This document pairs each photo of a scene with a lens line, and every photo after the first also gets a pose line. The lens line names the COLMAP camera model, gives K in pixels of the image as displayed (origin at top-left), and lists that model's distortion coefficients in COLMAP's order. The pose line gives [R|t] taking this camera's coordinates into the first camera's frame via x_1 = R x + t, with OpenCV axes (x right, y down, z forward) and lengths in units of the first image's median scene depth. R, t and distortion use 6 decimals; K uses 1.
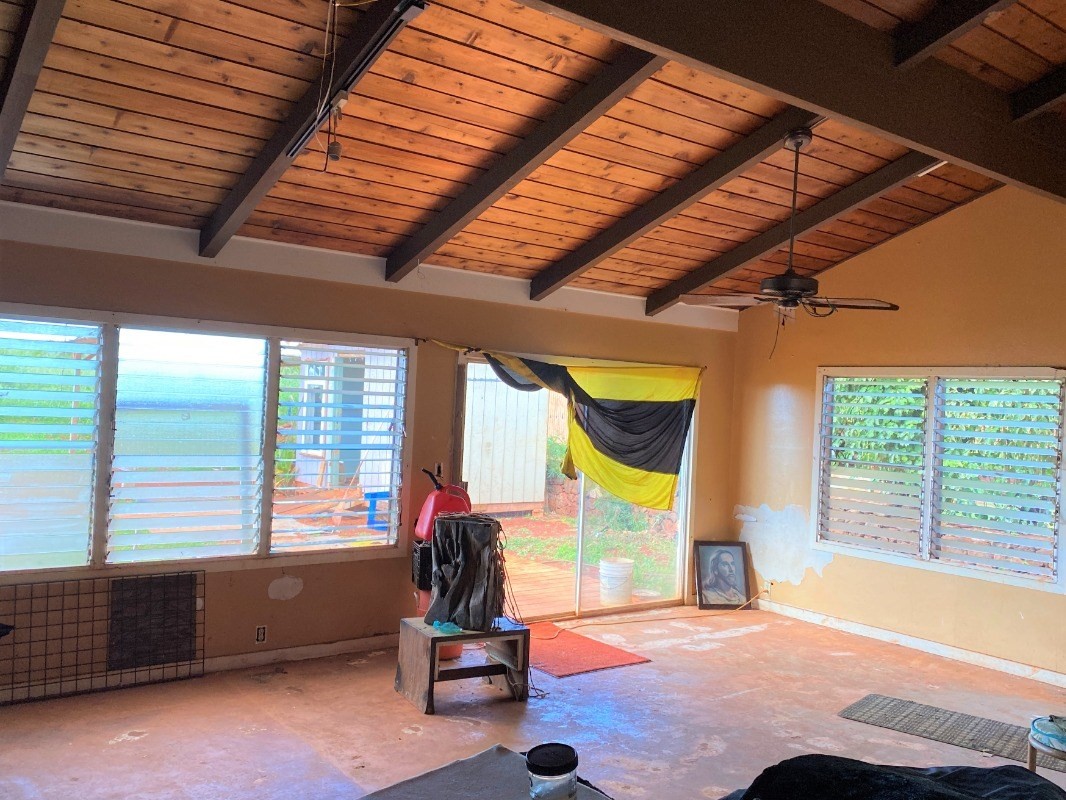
lens RADIAL K [[941.0, 0, 532.9], [0, 941.0, 400.3], [0, 0, 1]] dist [0.023238, 0.006144]
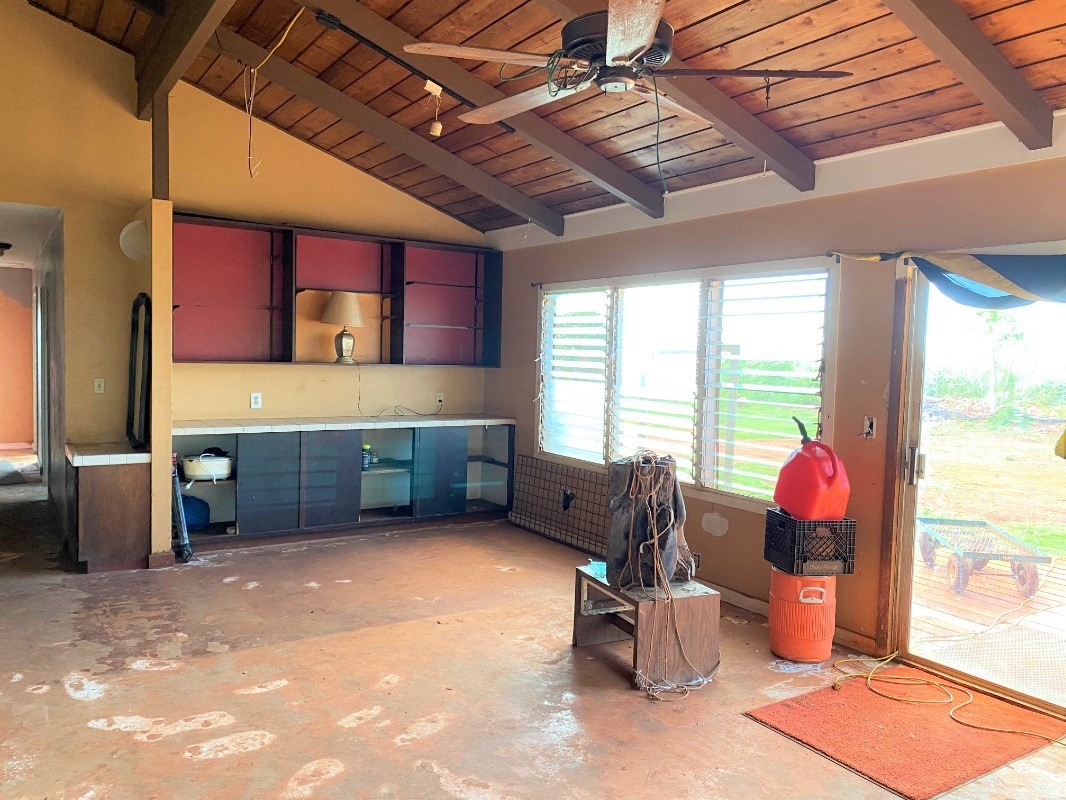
lens RADIAL K [[817.9, 0, 532.9], [0, 817.9, 398.7], [0, 0, 1]] dist [0.015080, 0.001620]
pose [[-0.083603, 0.012370, -0.996422, 0.746429], [-0.028303, 0.999490, 0.014783, 0.066936], [0.996097, 0.029438, -0.083210, 1.035079]]
